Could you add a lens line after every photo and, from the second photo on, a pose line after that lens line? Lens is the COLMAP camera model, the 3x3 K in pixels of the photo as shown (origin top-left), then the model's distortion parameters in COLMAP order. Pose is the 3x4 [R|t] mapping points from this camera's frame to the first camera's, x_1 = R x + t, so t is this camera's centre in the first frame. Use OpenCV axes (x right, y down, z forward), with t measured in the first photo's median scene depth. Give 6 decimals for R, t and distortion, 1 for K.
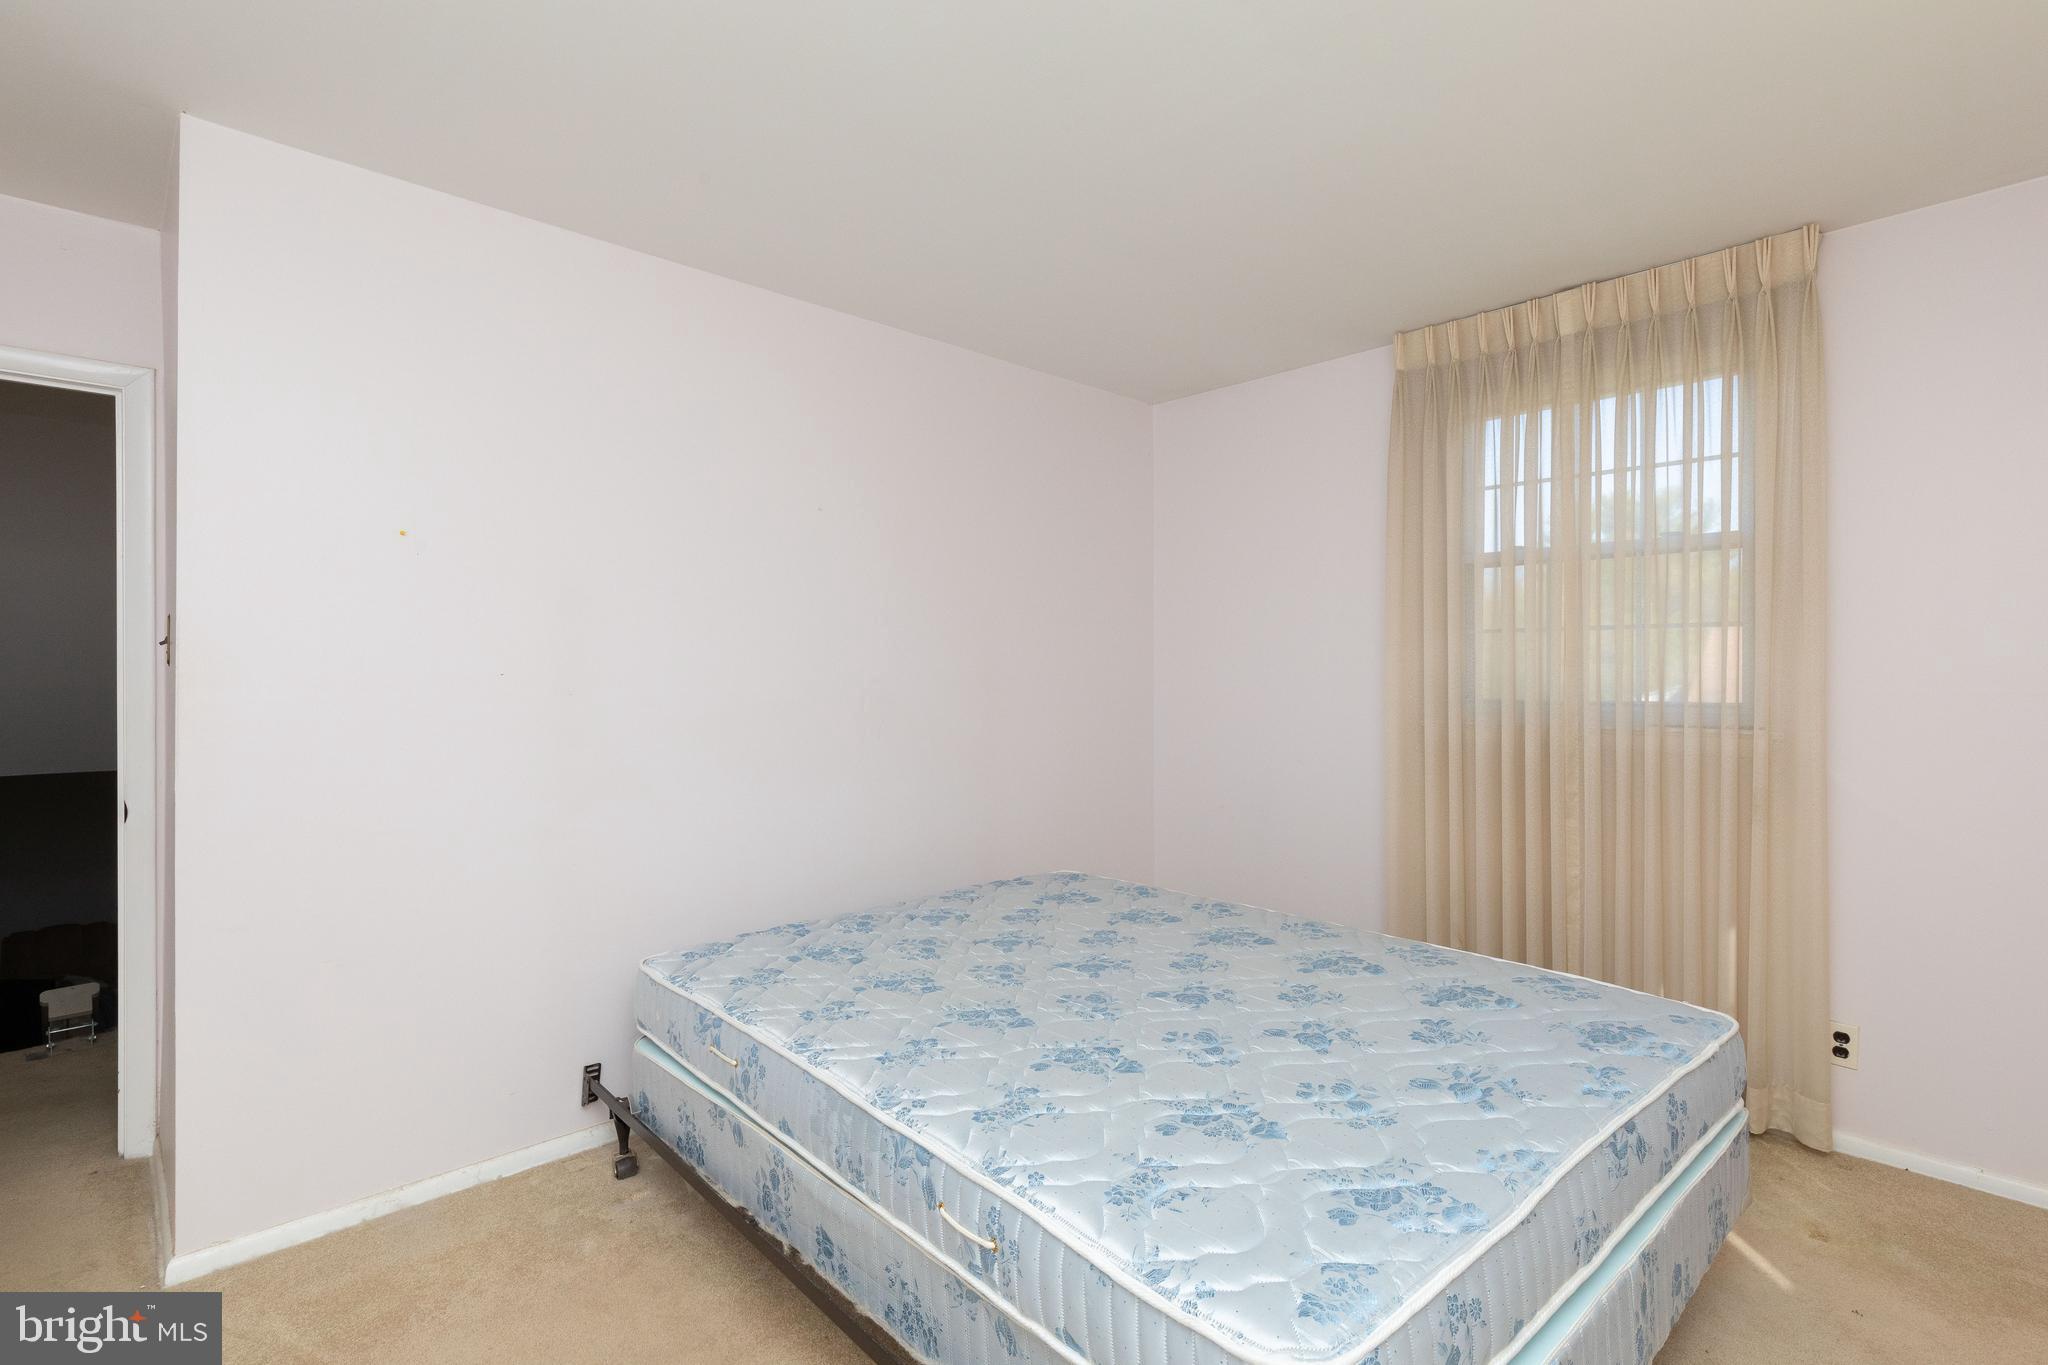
lens RADIAL K [[974.4, 0, 1024.0], [0, 974.4, 682.5], [0, 0, 1]] dist [0.000896, -0.000004]
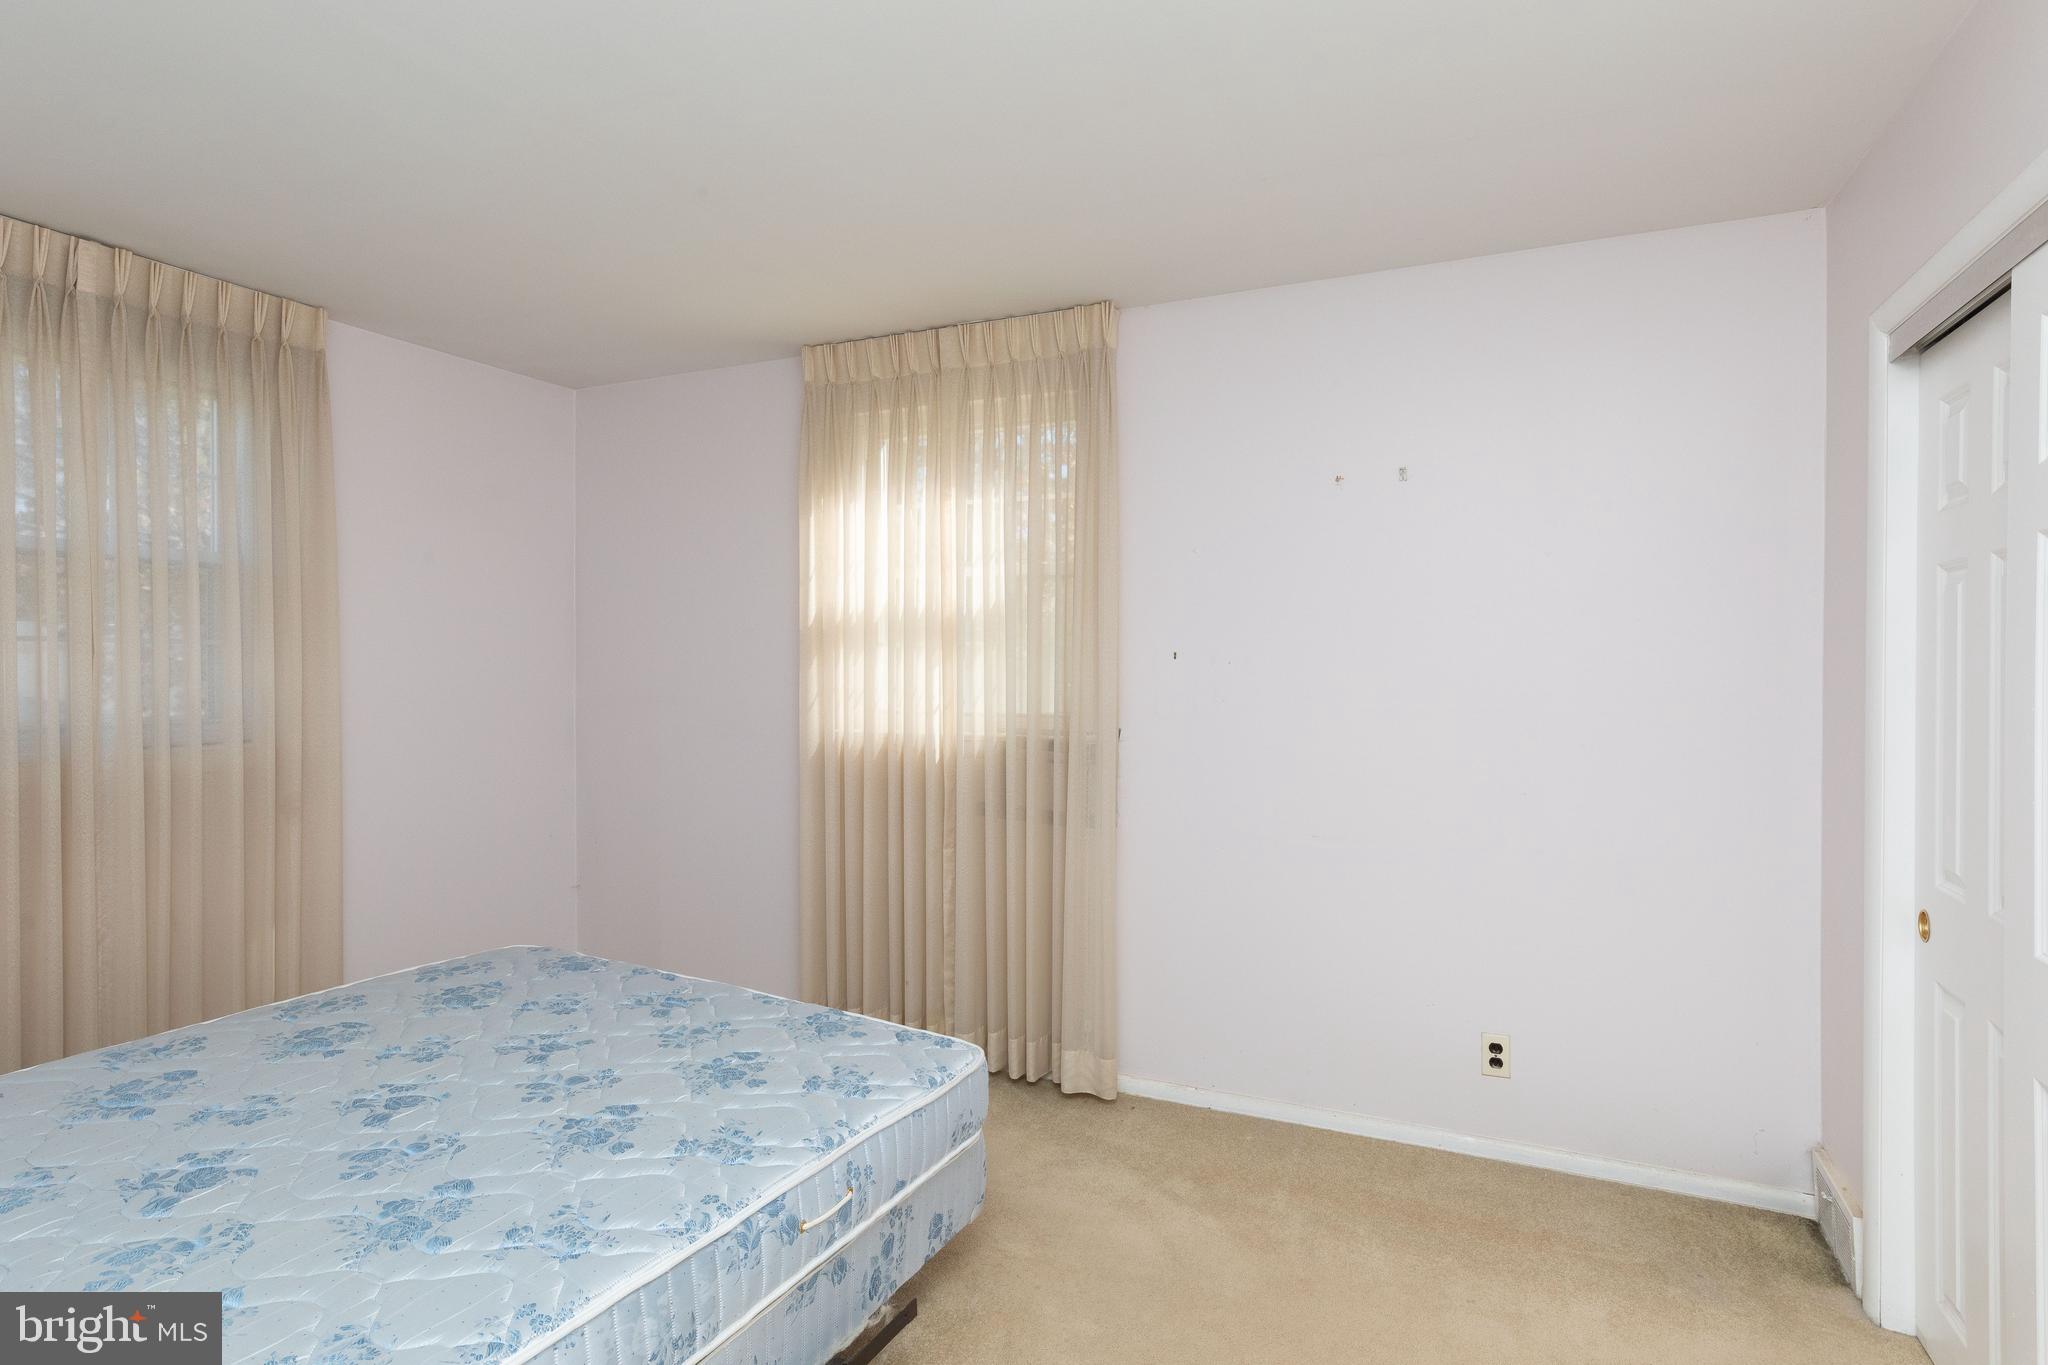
lens RADIAL K [[1077.1, 0, 1024.0], [0, 1077.1, 682.5], [0, 0, 1]] dist [0.001738, 0.000338]
pose [[-0.369268, -0.016141, 0.929183, -0.801116], [0.009869, 0.999725, 0.021288, -0.042818], [-0.929271, 0.017032, -0.369007, 0.775598]]
